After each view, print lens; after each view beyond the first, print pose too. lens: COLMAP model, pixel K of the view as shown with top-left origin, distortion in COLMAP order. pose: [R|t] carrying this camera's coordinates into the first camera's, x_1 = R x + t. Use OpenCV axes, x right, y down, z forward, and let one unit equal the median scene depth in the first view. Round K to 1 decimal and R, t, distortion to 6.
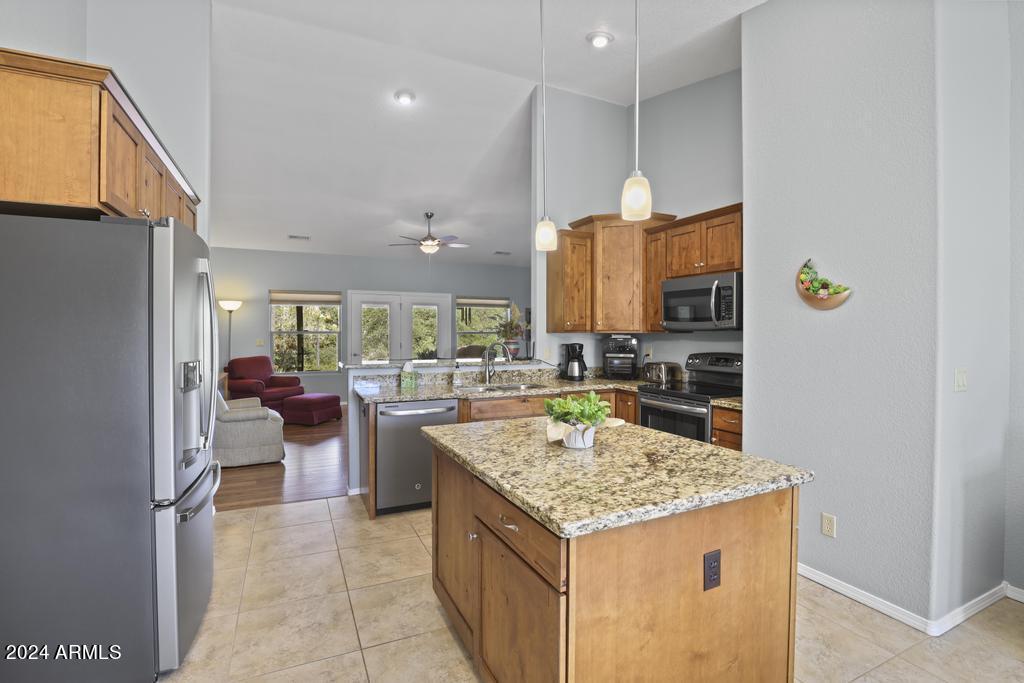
lens RADIAL K [[471.2, 0, 510.9], [0, 471.2, 330.9], [0, 0, 1]] dist [-0.025442, 0.000251]
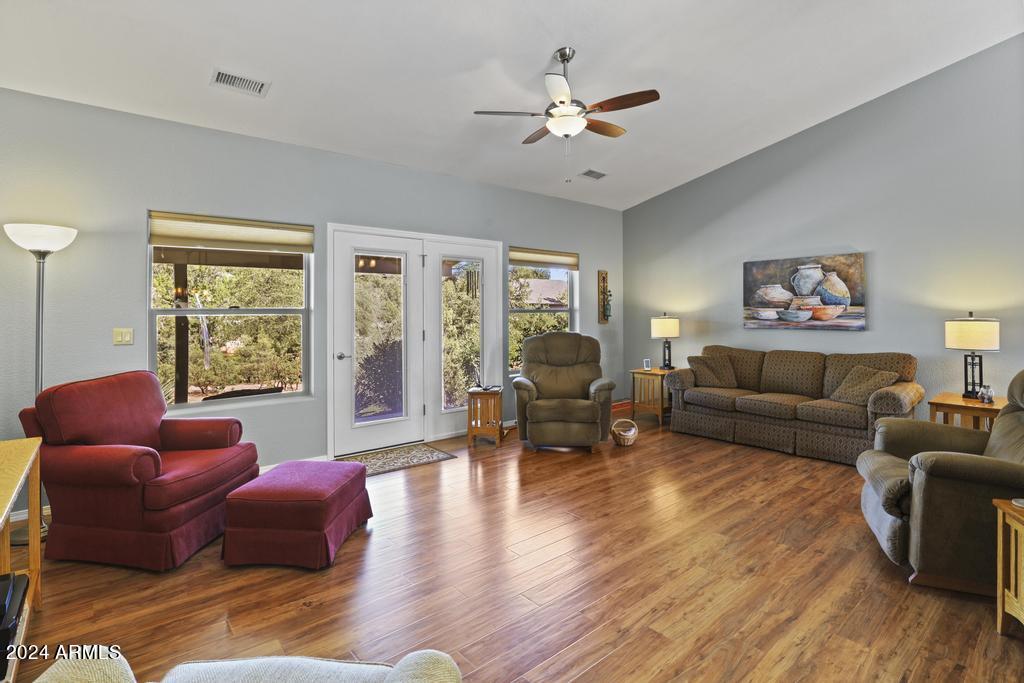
lens RADIAL K [[498.5, 0, 516.4], [0, 498.5, 302.7], [0, 0, 1]] dist [-0.024338, 0.000413]
pose [[0.965143, -0.002973, 0.261706, -0.579675], [0.007335, 0.999850, -0.015693, 0.009041], [-0.261620, 0.017065, 0.965020, 0.907458]]
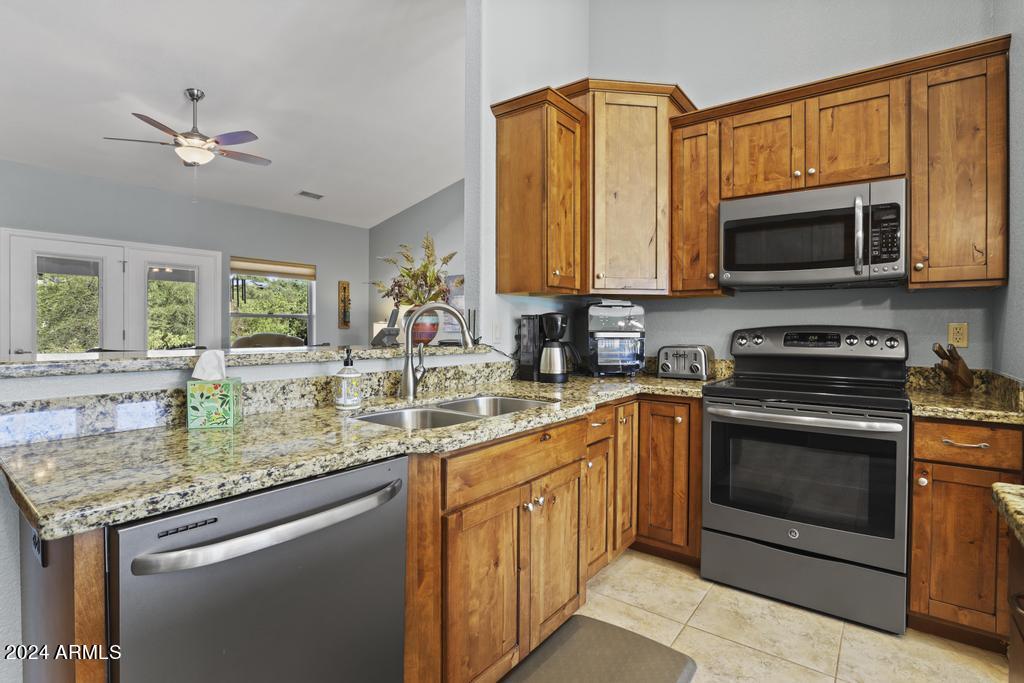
lens RADIAL K [[493.4, 0, 511.1], [0, 493.4, 328.0], [0, 0, 1]] dist [-0.026467, -0.000179]
pose [[0.891767, 0.001138, 0.452494, -0.166534], [-0.002340, 0.999995, 0.002097, 0.043940], [-0.452489, -0.002929, 0.891765, 0.536526]]
